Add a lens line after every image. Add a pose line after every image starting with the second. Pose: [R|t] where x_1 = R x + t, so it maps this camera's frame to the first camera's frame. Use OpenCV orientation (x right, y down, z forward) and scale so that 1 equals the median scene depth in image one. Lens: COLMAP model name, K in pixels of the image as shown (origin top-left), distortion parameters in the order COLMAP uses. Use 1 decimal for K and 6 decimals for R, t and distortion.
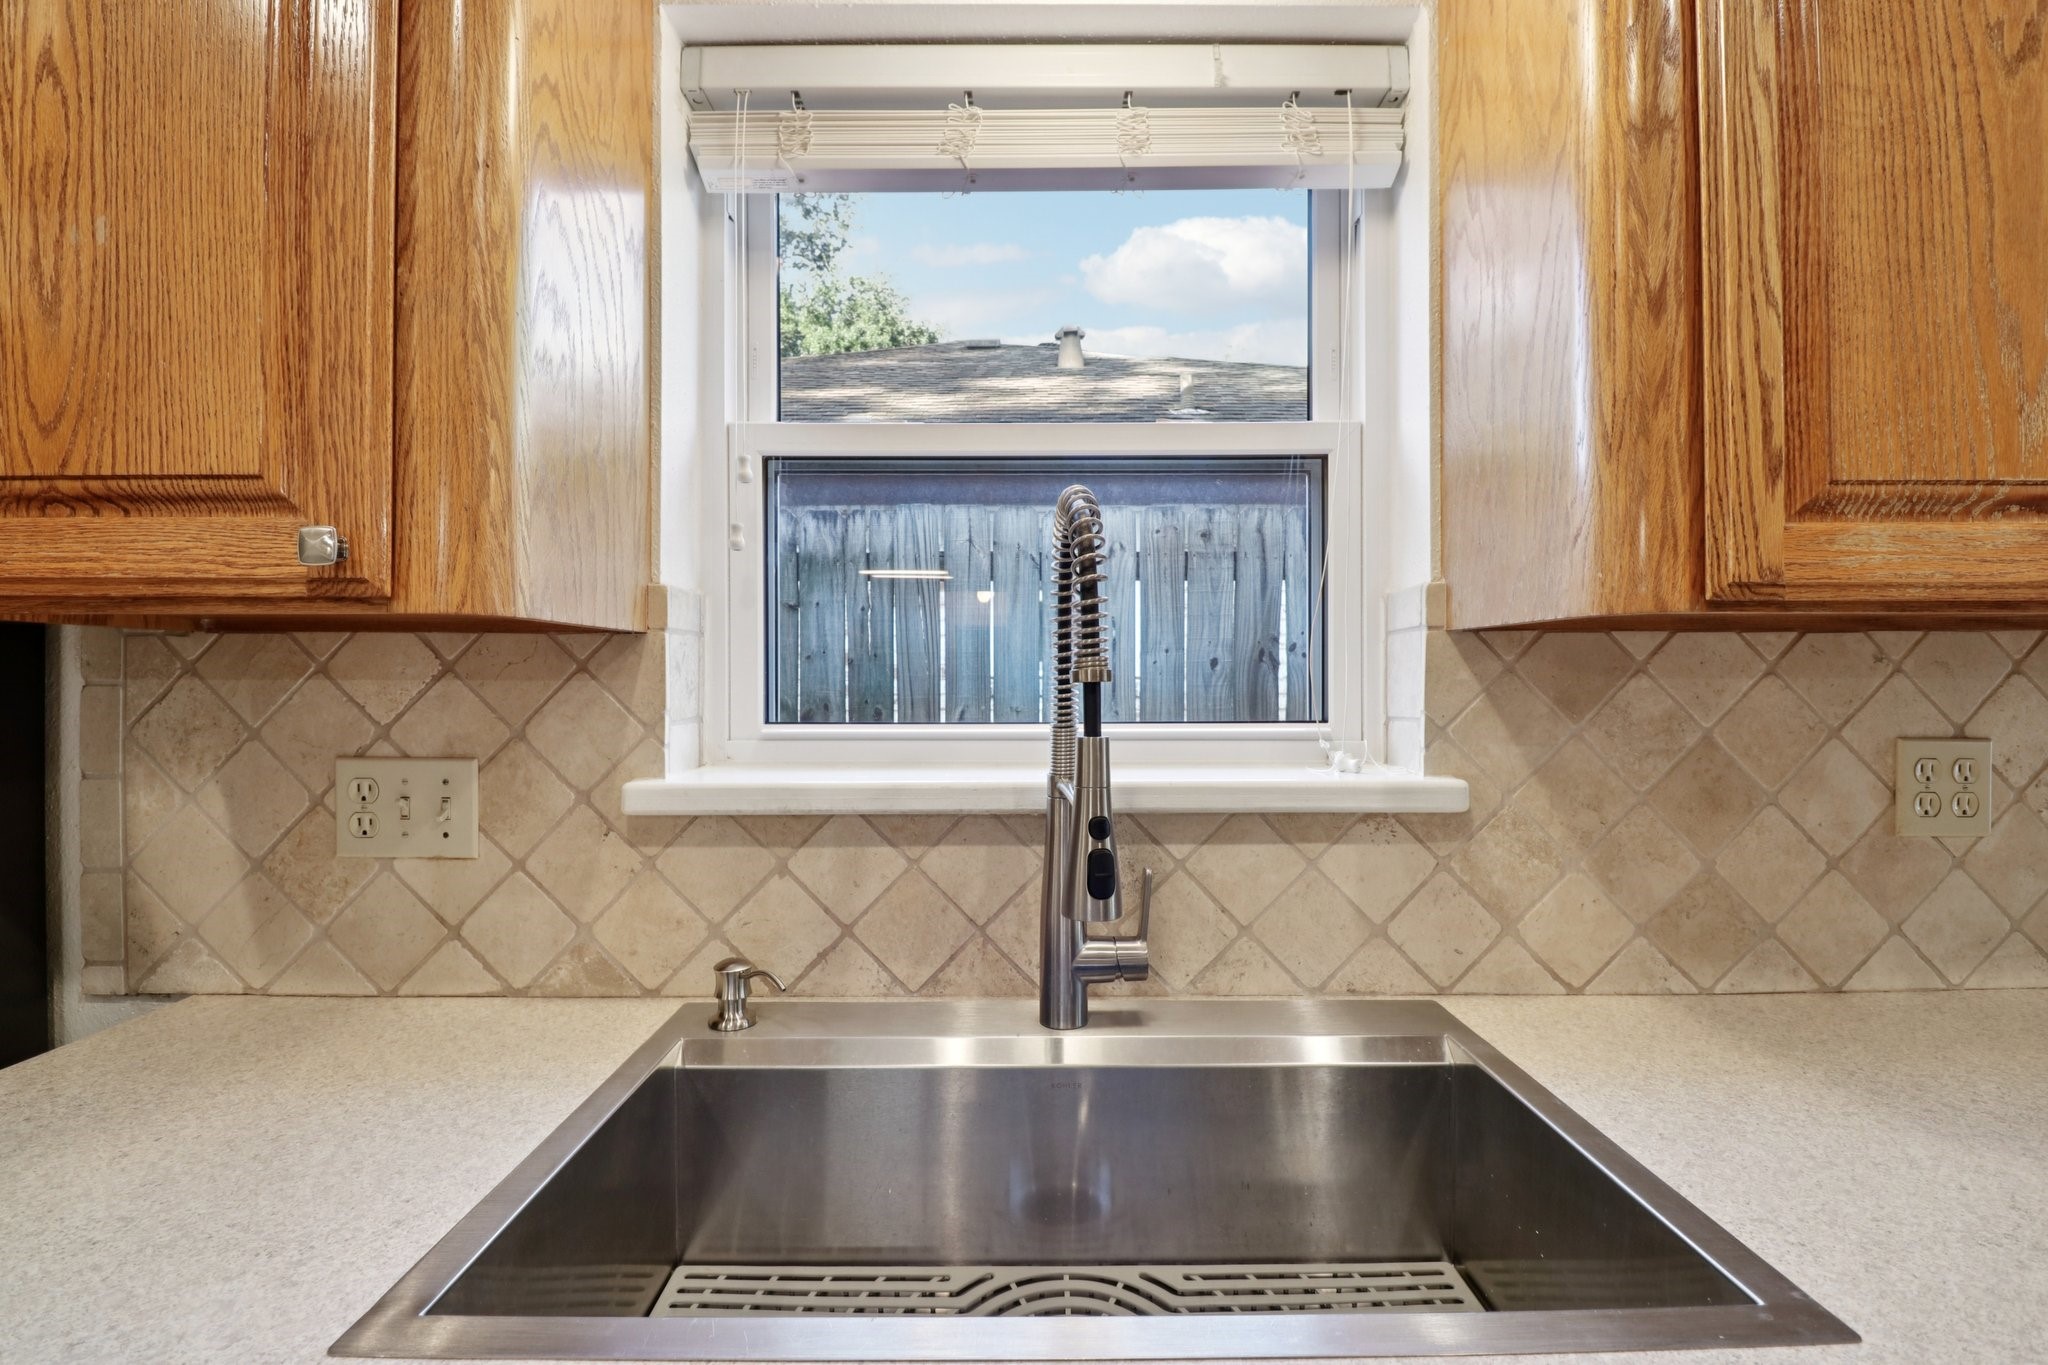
lens RADIAL K [[956.8, 0, 1025.6], [0, 956.8, 660.9], [0, 0, 1]] dist [0.012500, -0.018822]
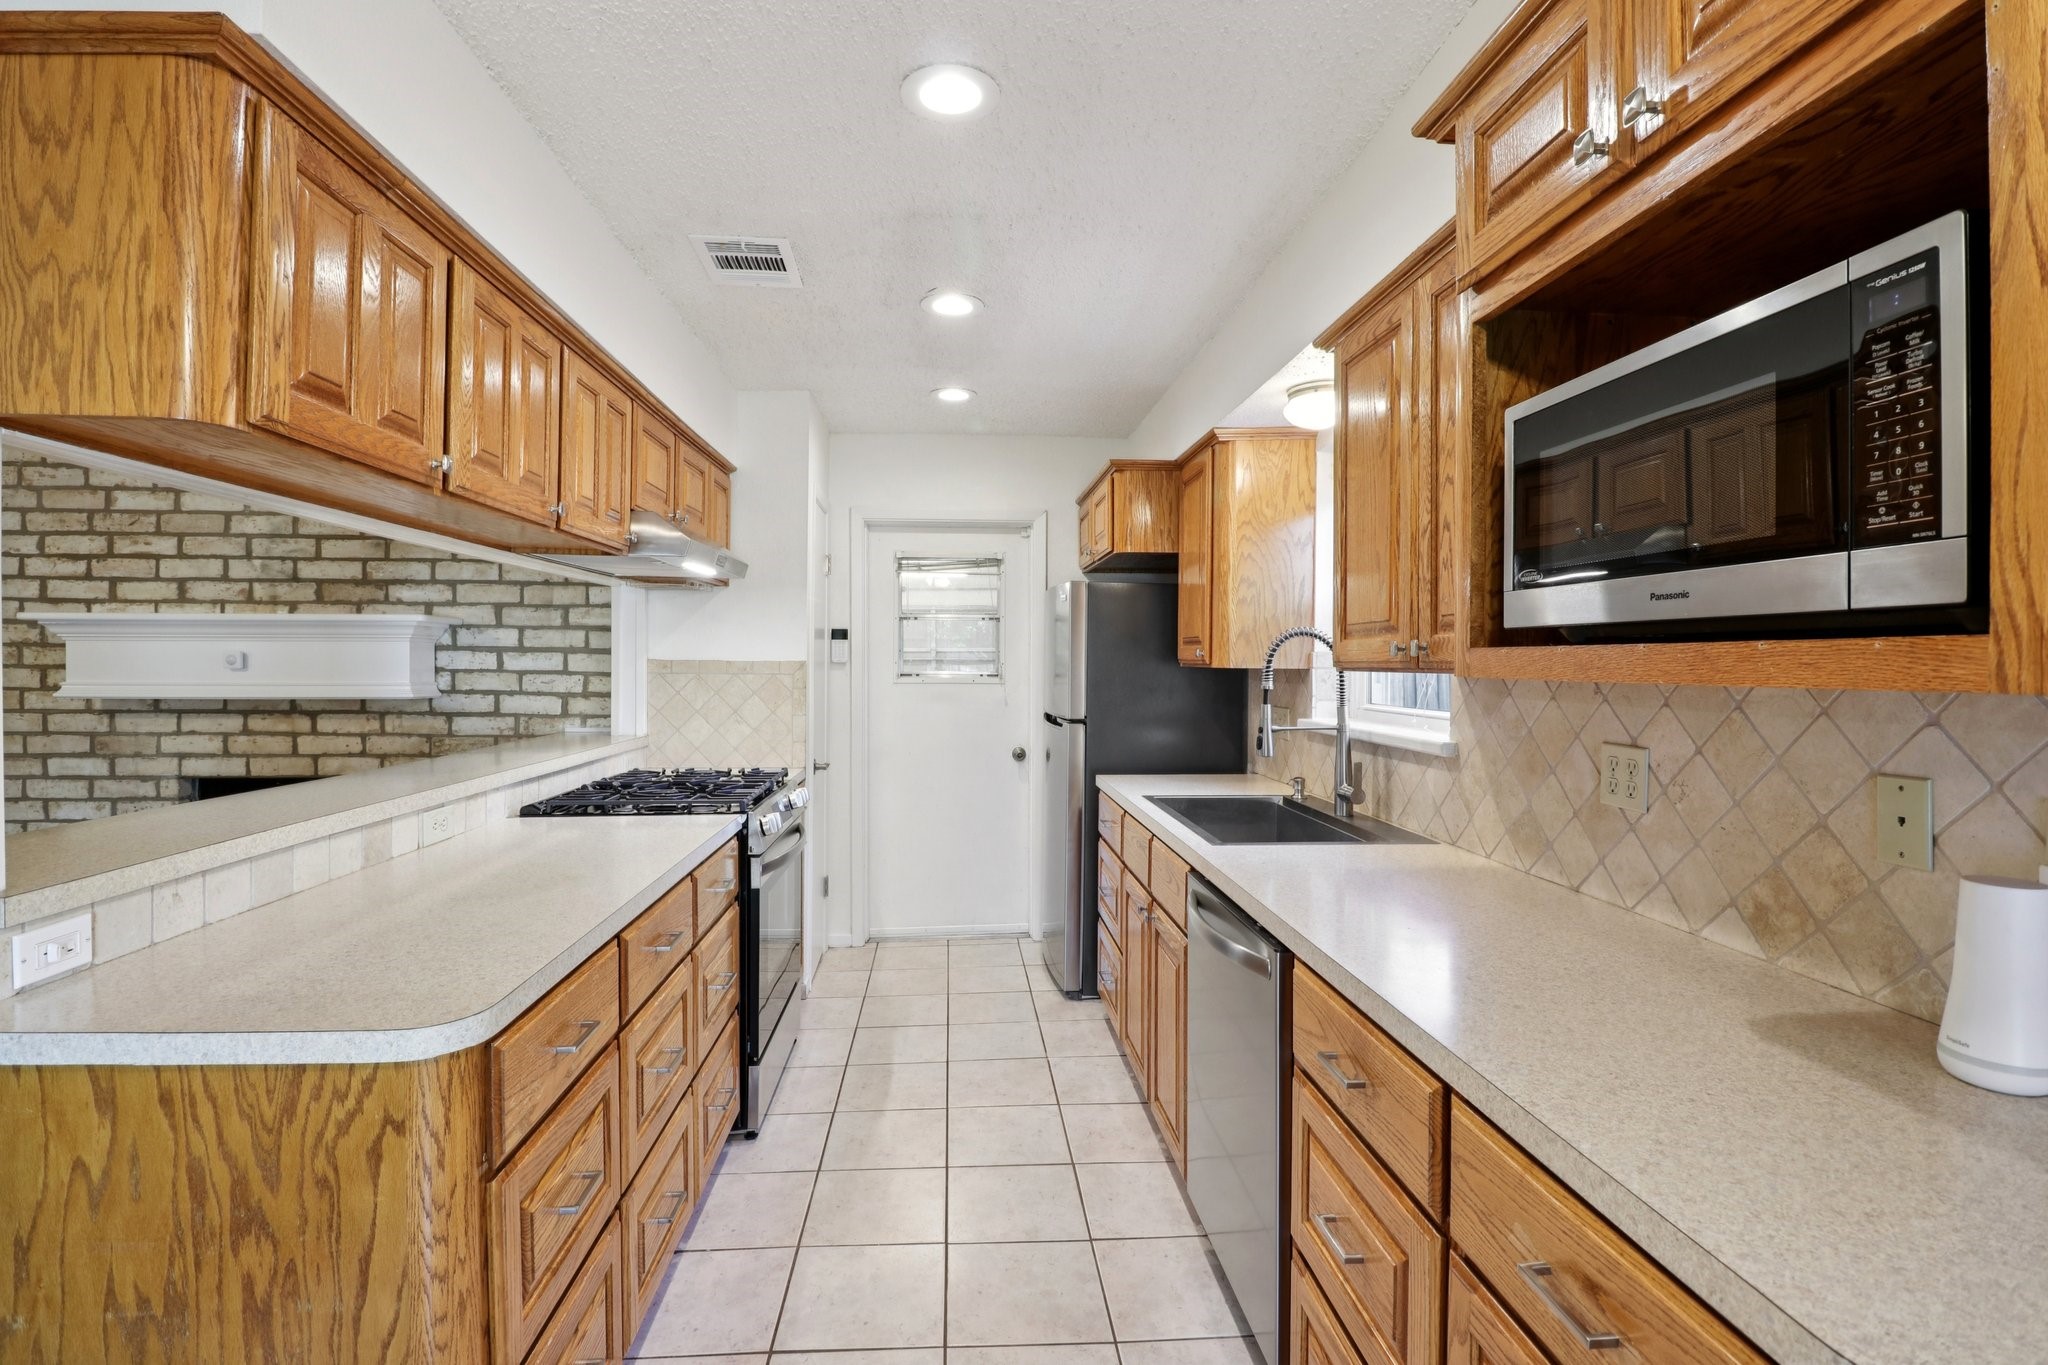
lens RADIAL K [[956.8, 0, 1025.6], [0, 956.8, 660.9], [0, 0, 1]] dist [0.012500, -0.018822]
pose [[0.067430, 0.002861, -0.997720, 2.461989], [-0.020280, 0.999793, 0.001497, -0.039330], [0.997518, 0.020133, 0.067474, -0.084957]]
